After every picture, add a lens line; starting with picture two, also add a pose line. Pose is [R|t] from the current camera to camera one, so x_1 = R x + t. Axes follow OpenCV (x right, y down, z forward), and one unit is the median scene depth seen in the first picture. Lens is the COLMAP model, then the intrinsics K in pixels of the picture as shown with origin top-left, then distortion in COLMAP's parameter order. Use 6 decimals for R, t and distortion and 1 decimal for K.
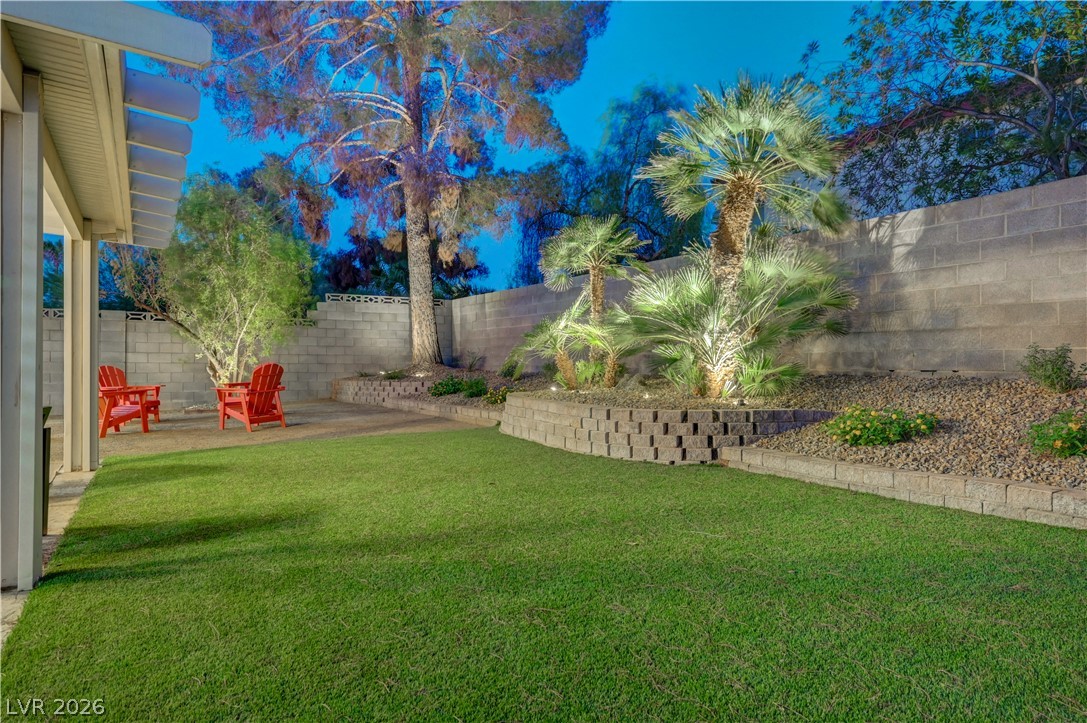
lens RADIAL K [[669.9, 0, 543.5], [0, 669.9, 361.5], [0, 0, 1]] dist [0.014921, -0.000434]
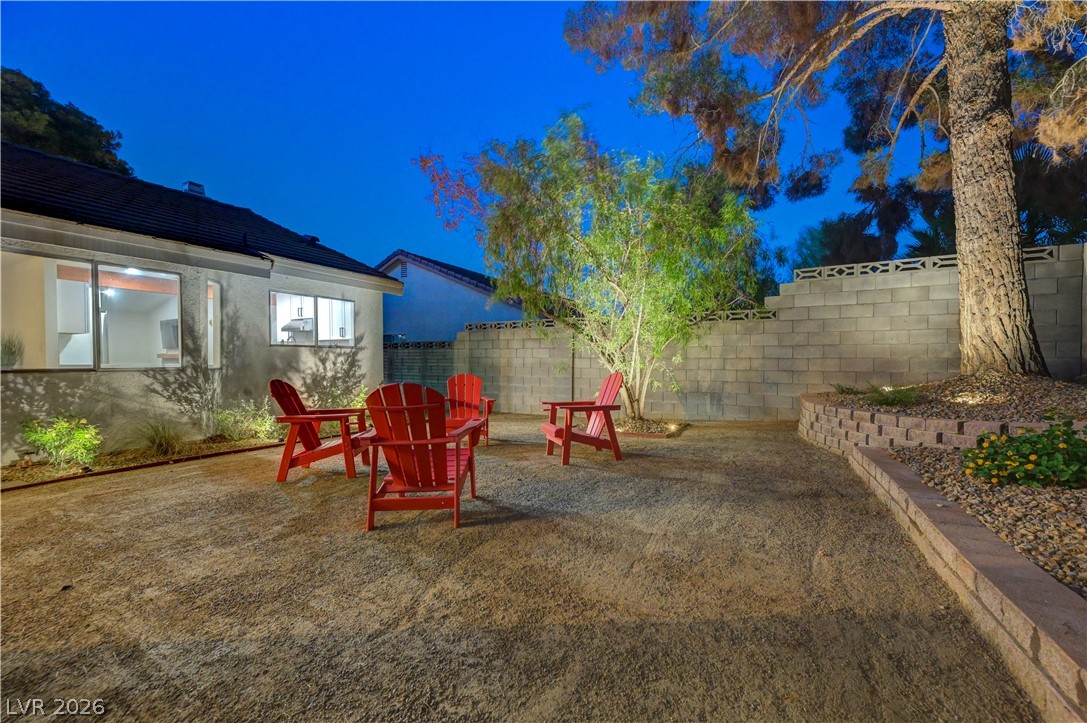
lens RADIAL K [[423.9, 0, 552.1], [0, 423.9, 370.1], [0, 0, 1]] dist [0.005617, -0.000141]
pose [[0.512232, 0.014967, -0.858717, -0.120506], [0.001462, 0.999831, 0.018299, -0.010103], [0.858846, -0.010628, 0.512124, 0.933378]]
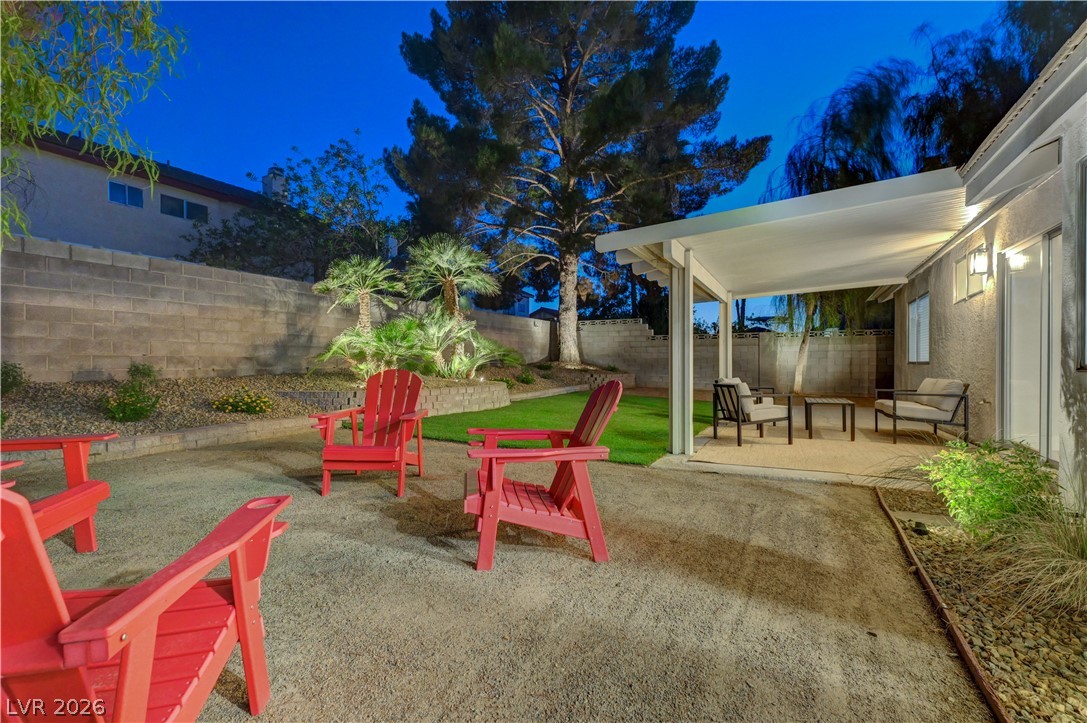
lens RADIAL K [[464.6, 0, 543.5], [0, 464.6, 361.5], [0, 0, 1]] dist [0.000053, 0.000514]
pose [[-0.503541, -0.003379, 0.863965, -0.849057], [-0.004287, 0.999990, 0.001412, -0.005826], [-0.863961, -0.002993, -0.503550, 1.087399]]
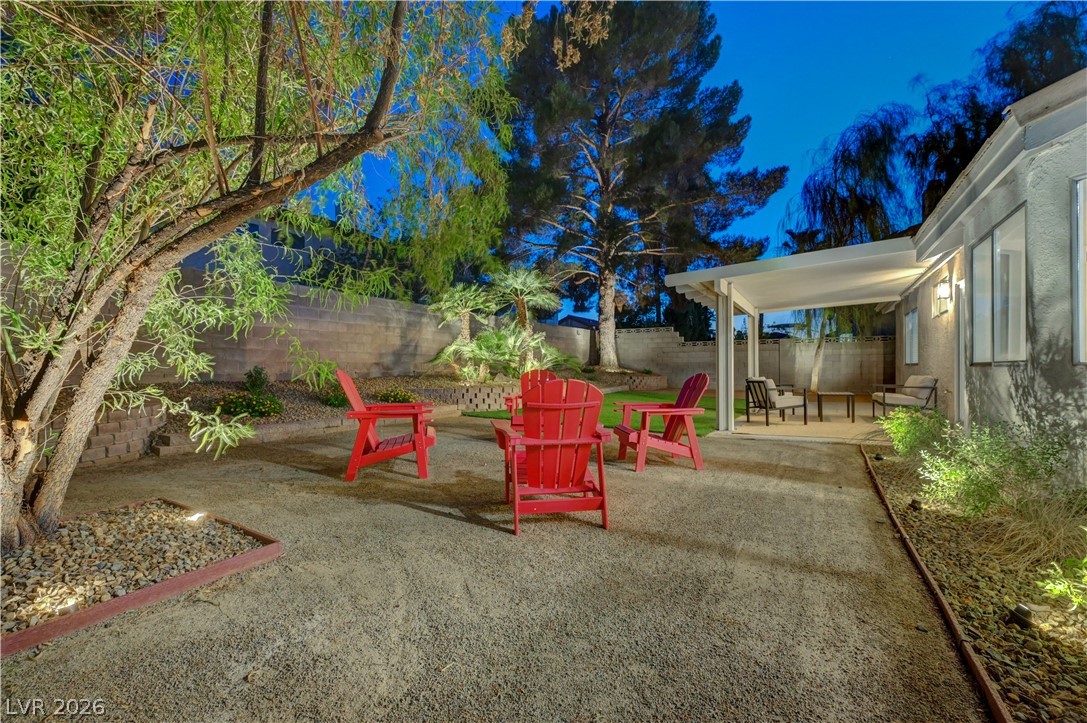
lens RADIAL K [[461.0, 0, 541.3], [0, 461.0, 367.8], [0, 0, 1]] dist [-0.015891, -0.000406]
pose [[-0.467859, -0.002380, 0.883800, -0.984664], [0.001378, 0.999993, 0.003422, -0.001573], [-0.883802, 0.002819, -0.467853, 1.294243]]
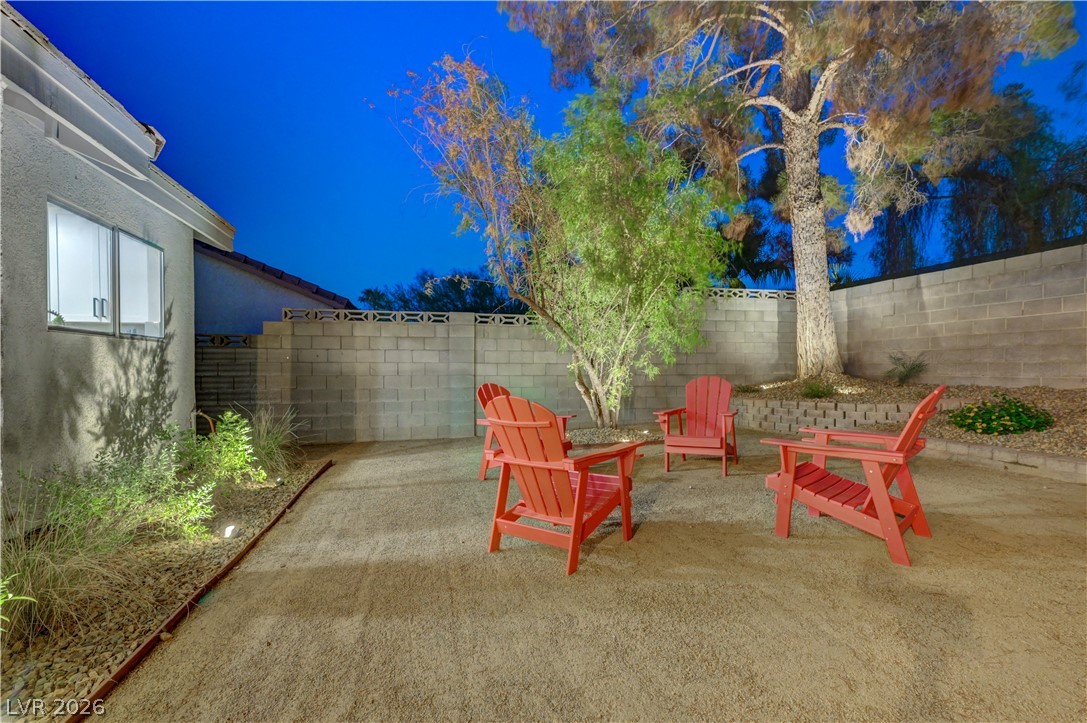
lens RADIAL K [[485.5, 0, 546.0], [0, 485.5, 372.1], [0, 0, 1]] dist [0.002512, 0.000158]
pose [[0.959207, -0.005556, -0.282652, -0.536762], [0.007544, 0.999954, 0.005948, -0.007980], [0.282605, -0.007837, 0.959204, 0.663946]]
